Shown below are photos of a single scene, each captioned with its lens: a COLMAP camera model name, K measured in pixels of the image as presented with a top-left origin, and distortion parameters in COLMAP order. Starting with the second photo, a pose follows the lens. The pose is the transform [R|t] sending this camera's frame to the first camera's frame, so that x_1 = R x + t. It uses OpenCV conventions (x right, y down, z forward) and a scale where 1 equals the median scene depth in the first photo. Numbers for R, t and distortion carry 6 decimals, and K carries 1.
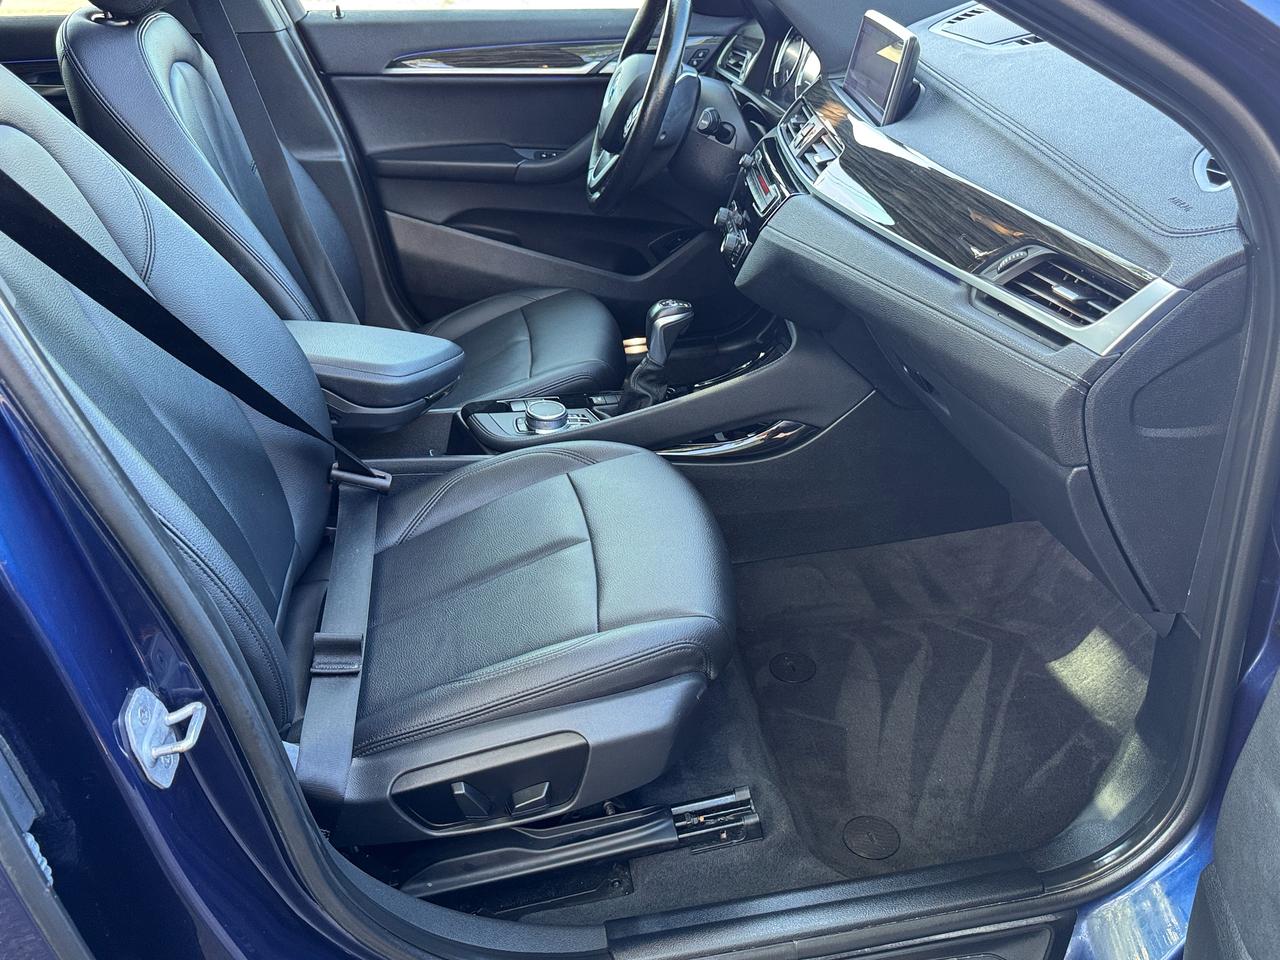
lens RADIAL K [[1090.6, 0, 640.0], [0, 1090.6, 480.0], [0, 0, 1]] dist [0.244599, -0.519974]
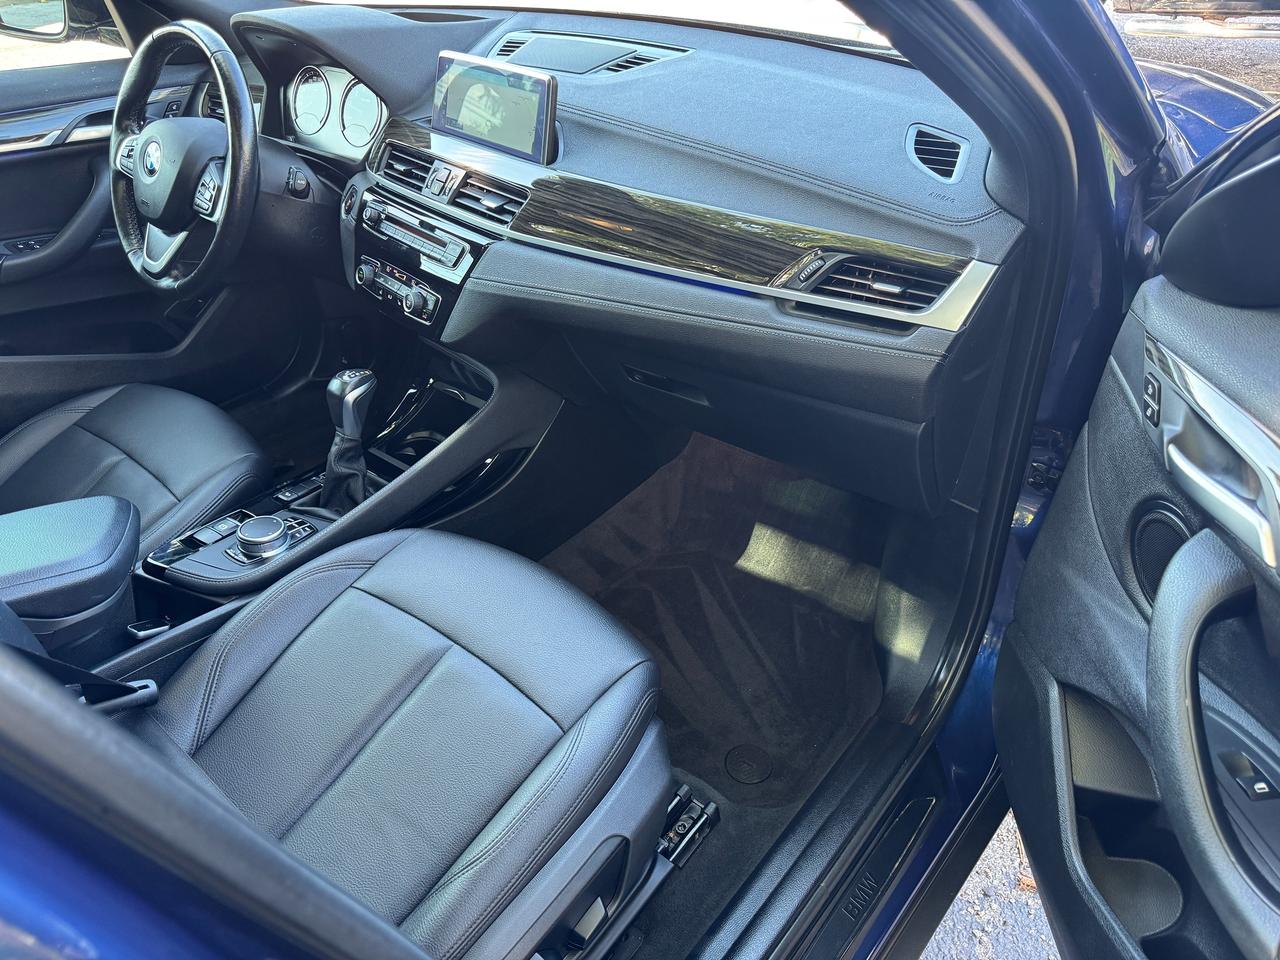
lens RADIAL K [[923.2, 0, 632.3], [0, 923.2, 485.6], [0, 0, 1]] dist [0.040338, -0.003385]
pose [[0.753957, -0.354858, 0.552834, -0.292671], [0.314628, 0.933811, 0.170311, -0.145323], [-0.576679, 0.045530, 0.815701, 0.231006]]
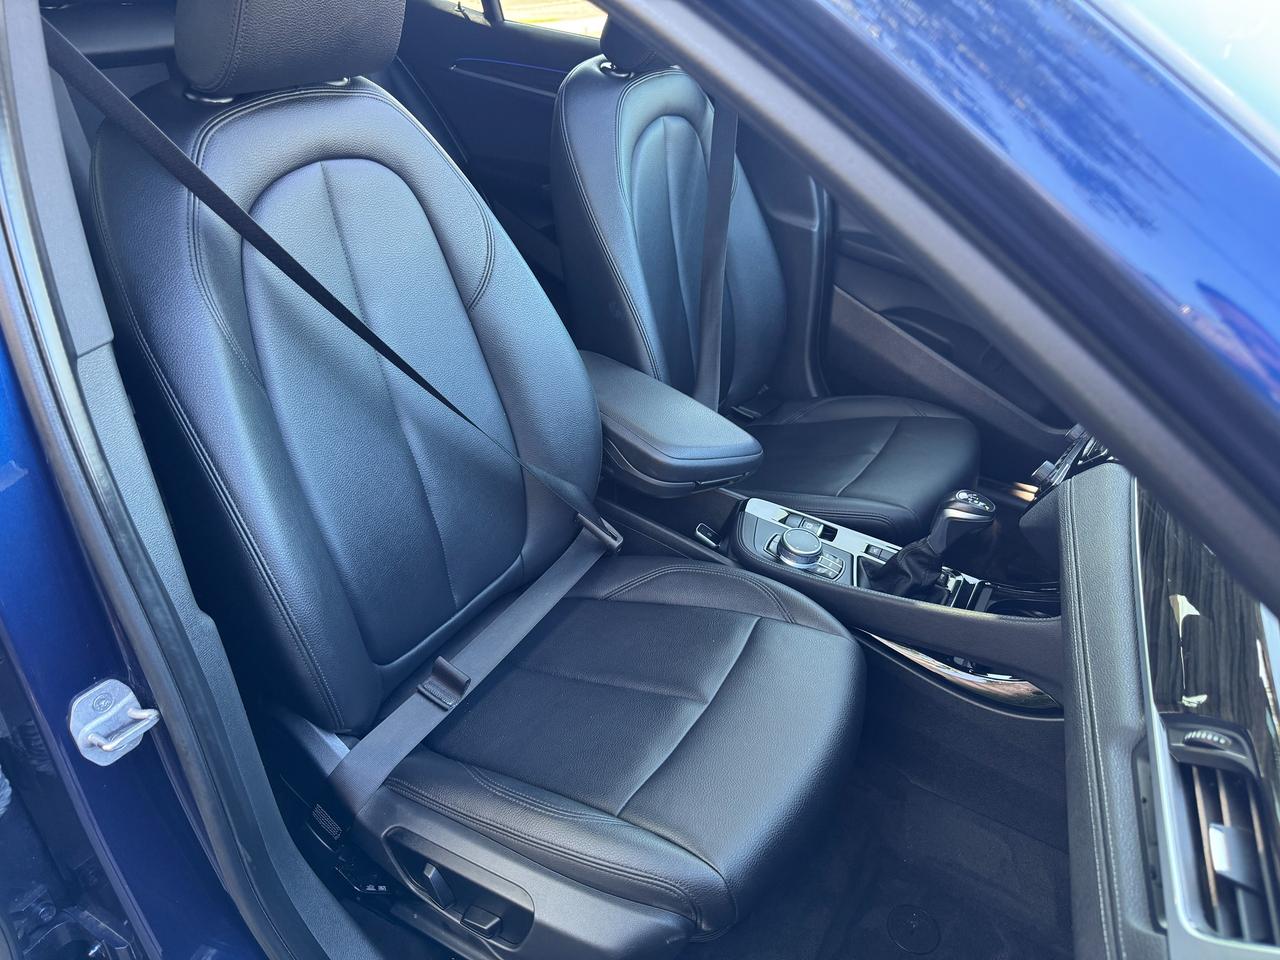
lens RADIAL K [[923.2, 0, 632.3], [0, 923.2, 485.6], [0, 0, 1]] dist [0.040338, -0.003385]
pose [[0.770402, 0.418576, -0.480910, 0.191337], [-0.394305, 0.905553, 0.156514, -0.197903], [0.501003, 0.069046, 0.862687, 0.237232]]
